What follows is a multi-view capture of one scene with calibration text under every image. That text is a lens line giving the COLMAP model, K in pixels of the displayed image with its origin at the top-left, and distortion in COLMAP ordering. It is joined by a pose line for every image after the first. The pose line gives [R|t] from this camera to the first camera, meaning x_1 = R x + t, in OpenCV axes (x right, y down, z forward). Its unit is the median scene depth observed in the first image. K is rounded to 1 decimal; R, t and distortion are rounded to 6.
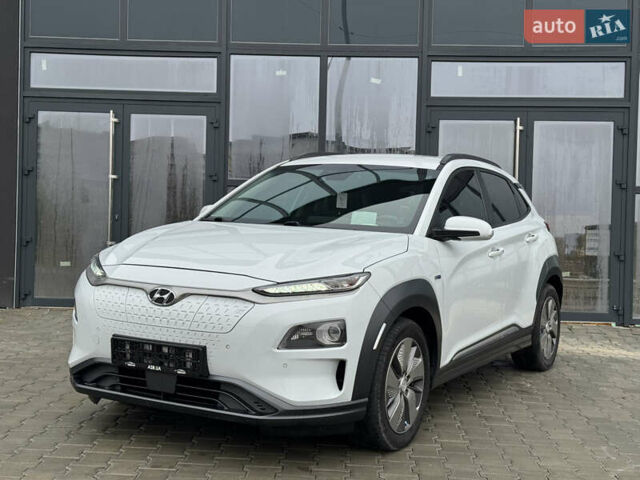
lens RADIAL K [[880.2, 0, 321.8], [0, 880.2, 235.0], [0, 0, 1]] dist [0.124257, 0.000000]
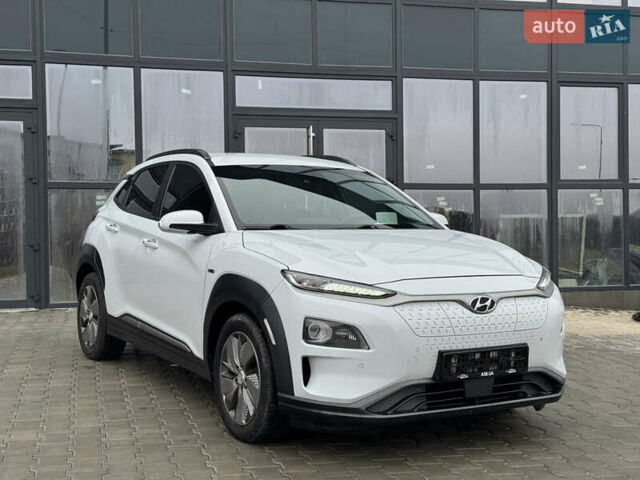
lens RADIAL K [[880.2, 0, 319.5], [0, 880.2, 246.7], [0, 0, 1]] dist [0.124257, 0.000000]
pose [[0.952736, -0.039118, 0.301269, -0.123797], [0.037447, 0.999234, 0.011322, 0.014246], [-0.301482, 0.000494, 0.953472, -0.110295]]
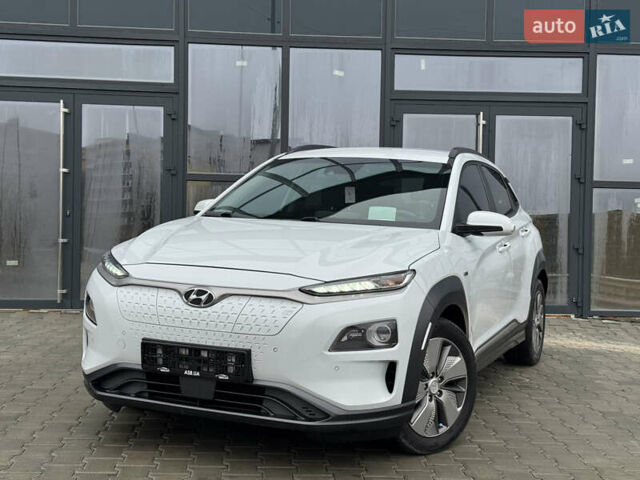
lens RADIAL K [[880.2, 0, 319.0], [0, 880.2, 243.1], [0, 0, 1]] dist [0.124257, 0.000000]
pose [[0.994137, -0.007804, 0.107850, -0.069105], [0.006207, 0.999866, 0.015131, -0.000730], [-0.107954, -0.014373, 0.994052, 0.024753]]
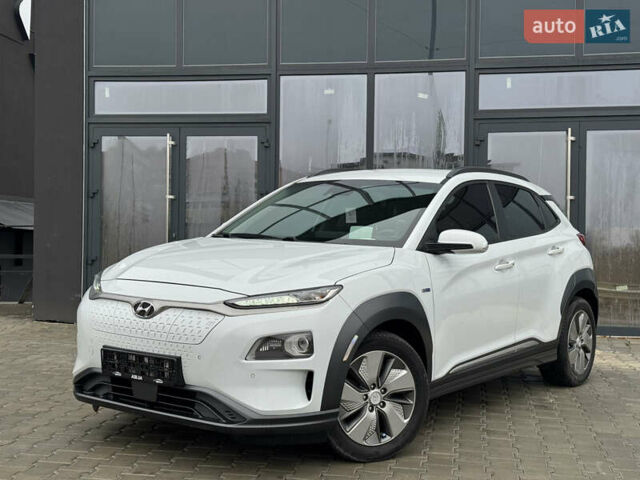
lens RADIAL K [[880.2, 0, 319.9], [0, 880.2, 241.1], [0, 0, 1]] dist [0.124257, 0.000000]
pose [[0.991714, -0.013404, -0.127764, 0.072317], [0.011768, 0.999839, -0.013545, 0.002311], [0.127925, 0.011929, 0.991712, -0.006886]]
